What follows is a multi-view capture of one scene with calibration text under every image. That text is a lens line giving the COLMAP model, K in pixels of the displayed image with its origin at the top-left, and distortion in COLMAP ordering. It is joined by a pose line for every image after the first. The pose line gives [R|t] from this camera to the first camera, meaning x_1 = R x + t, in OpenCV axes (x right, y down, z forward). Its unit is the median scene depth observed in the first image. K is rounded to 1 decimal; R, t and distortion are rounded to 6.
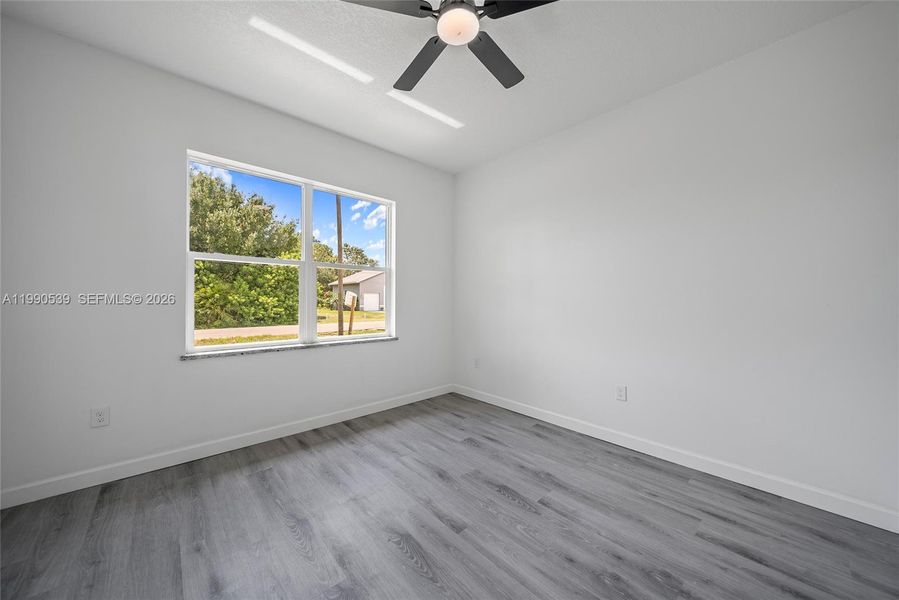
lens RADIAL K [[317.2, 0, 447.5], [0, 317.2, 298.8], [0, 0, 1]] dist [-0.001849, 0.000068]
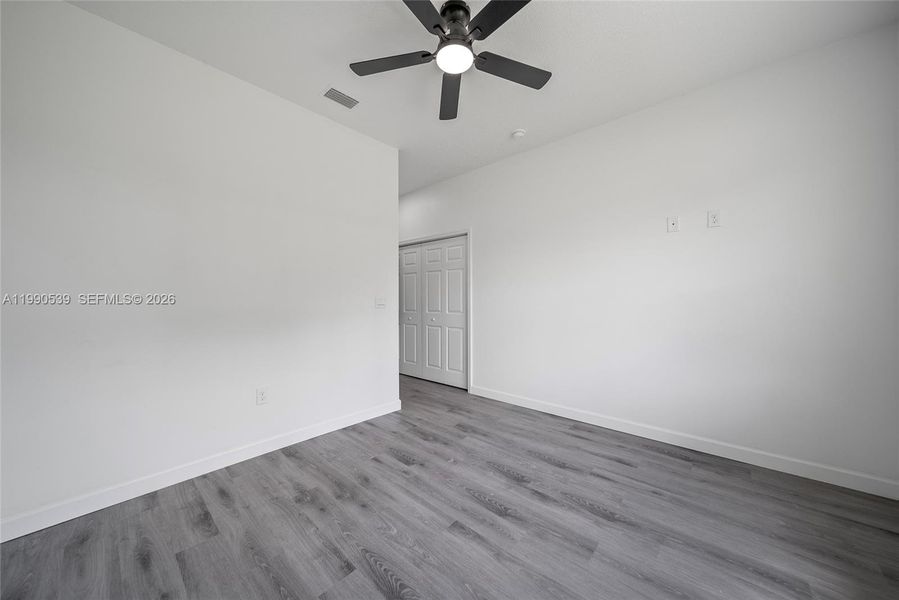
lens RADIAL K [[317.2, 0, 447.5], [0, 317.2, 298.8], [0, 0, 1]] dist [-0.001849, 0.000068]
pose [[-0.994880, -0.000667, -0.101061, 0.163848], [0.000108, 0.999971, -0.007670, 0.014745], [0.101063, -0.007642, -0.994851, 2.001779]]
